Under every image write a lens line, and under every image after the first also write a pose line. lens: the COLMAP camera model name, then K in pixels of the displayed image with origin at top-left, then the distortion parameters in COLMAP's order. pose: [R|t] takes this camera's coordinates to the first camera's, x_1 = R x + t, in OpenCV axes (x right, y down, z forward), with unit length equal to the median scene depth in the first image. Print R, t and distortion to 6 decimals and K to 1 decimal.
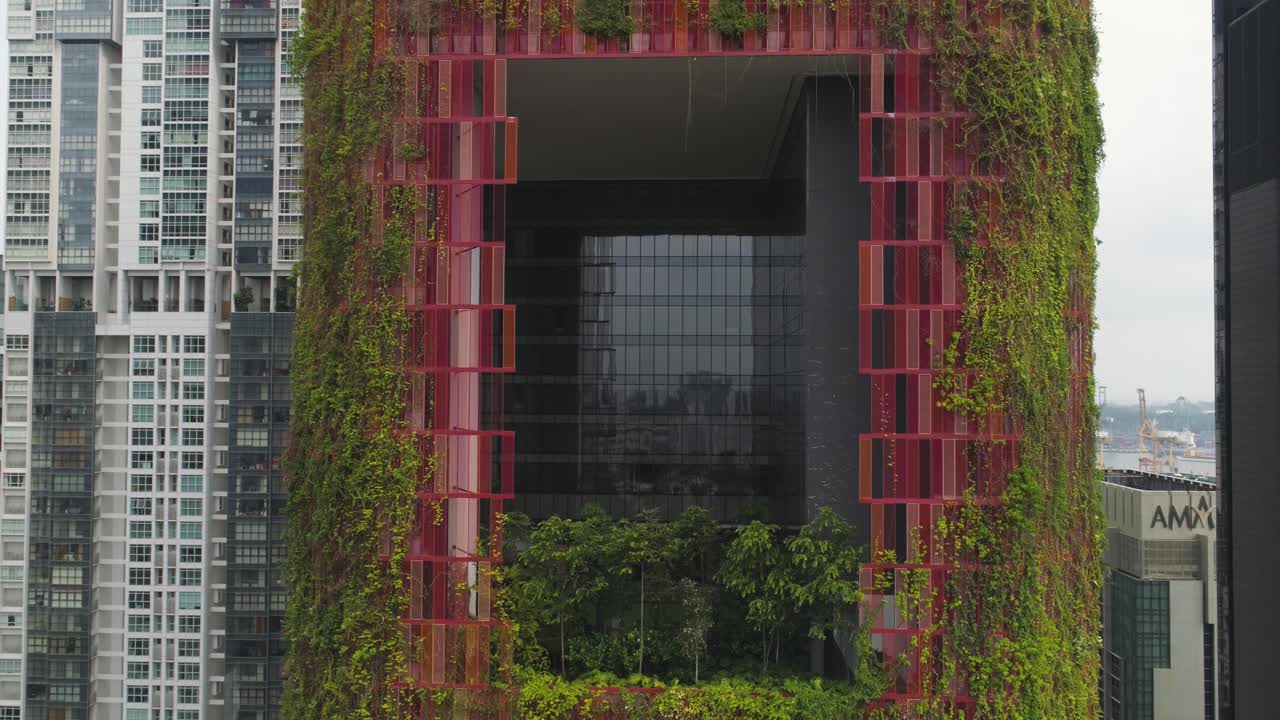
lens RADIAL K [[950.3, 0, 642.5], [0, 950.3, 353.1], [0, 0, 1]] dist [0.000660, 0.000404]
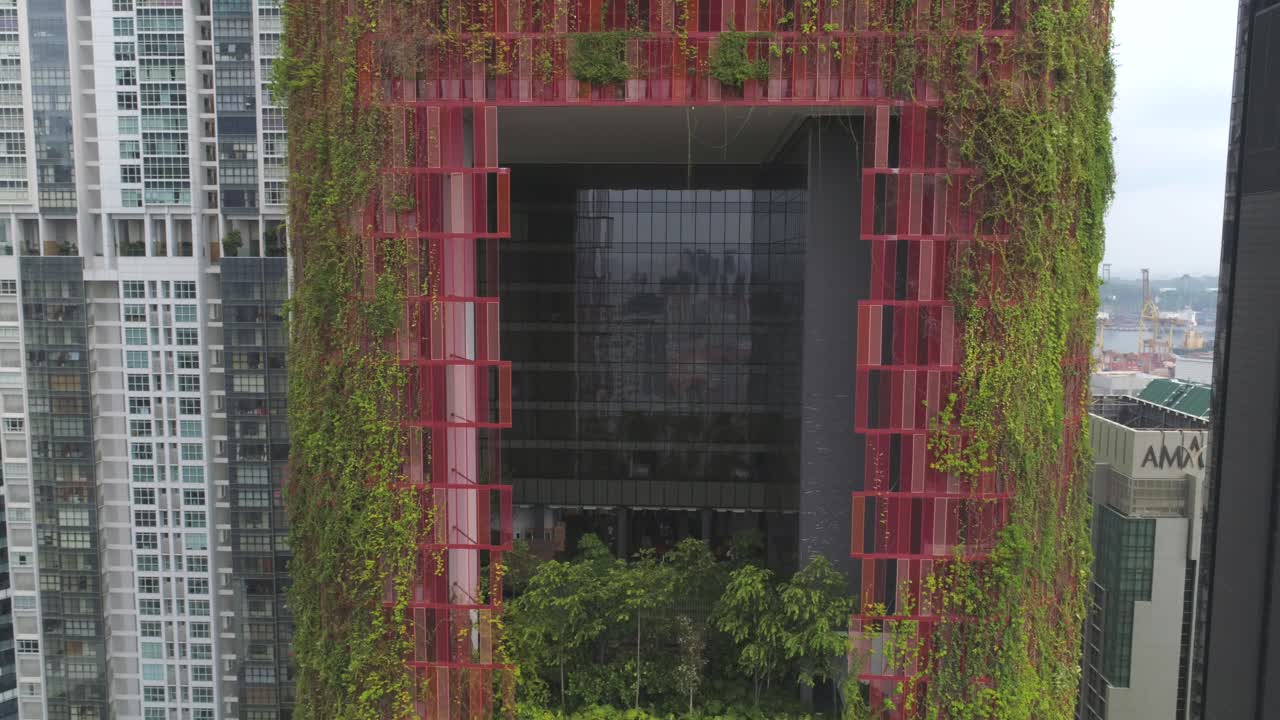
lens RADIAL K [[961.6, 0, 642.7], [0, 961.6, 350.6], [0, 0, 1]] dist [0.002023, -0.000757]
pose [[0.999996, -0.000428, 0.002684, 0.001338], [0.000073, 0.991400, 0.130867, -0.191584], [-0.002717, -0.130867, 0.991396, 0.003552]]
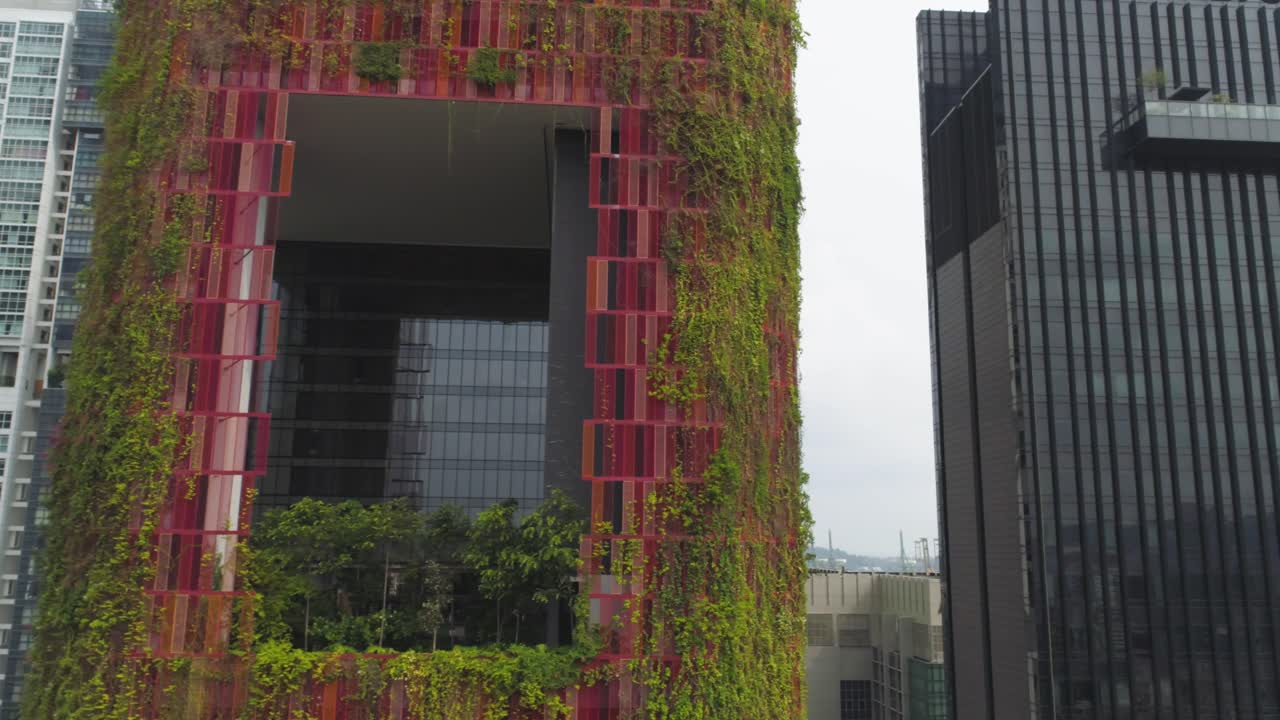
lens RADIAL K [[946.0, 0, 640.1], [0, 946.0, 354.6], [0, 0, 1]] dist [-0.001386, -0.002158]
pose [[0.991349, 0.031900, 0.127315, 0.143170], [-0.011011, 0.986809, -0.161513, 0.183928], [-0.130788, 0.158714, 0.978624, -0.127687]]
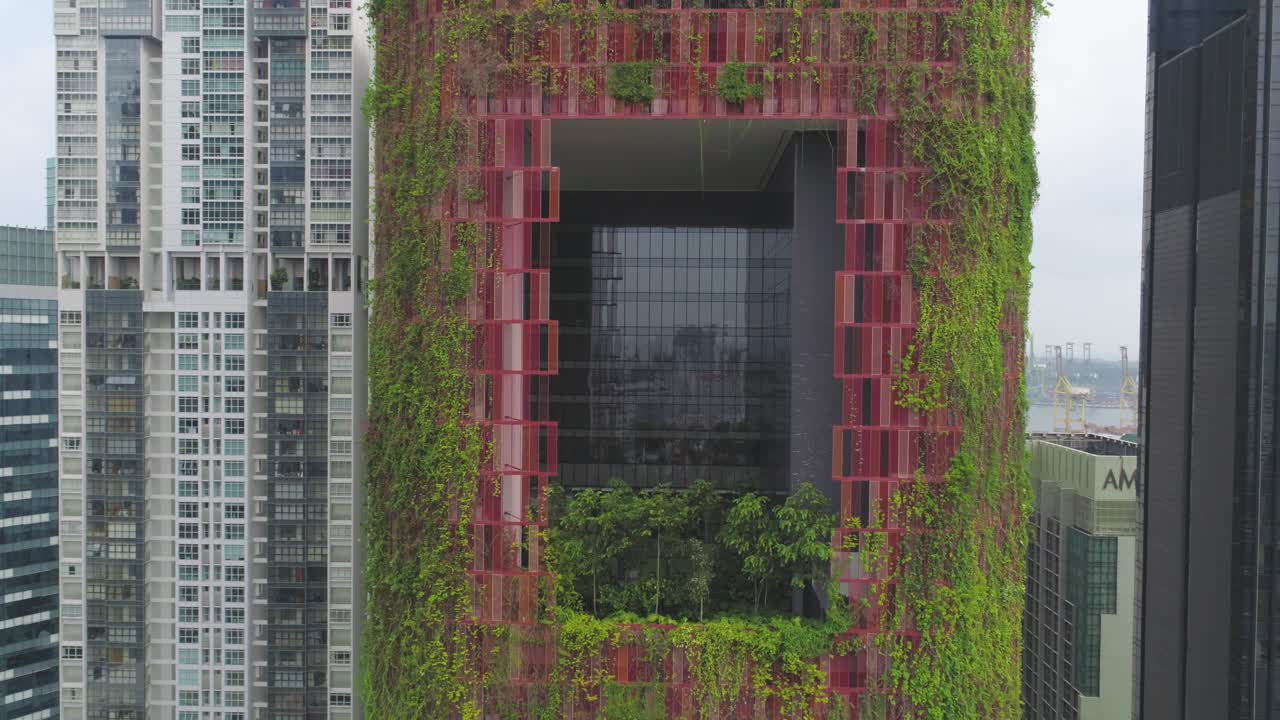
lens RADIAL K [[950.3, 0, 642.5], [0, 950.3, 353.1], [0, 0, 1]] dist [0.000660, 0.000404]
pose [[0.999931, 0.004364, 0.010879, -0.036684], [-0.004896, 0.998769, 0.049354, -0.069170], [-0.010650, -0.049404, 0.998722, -0.239204]]
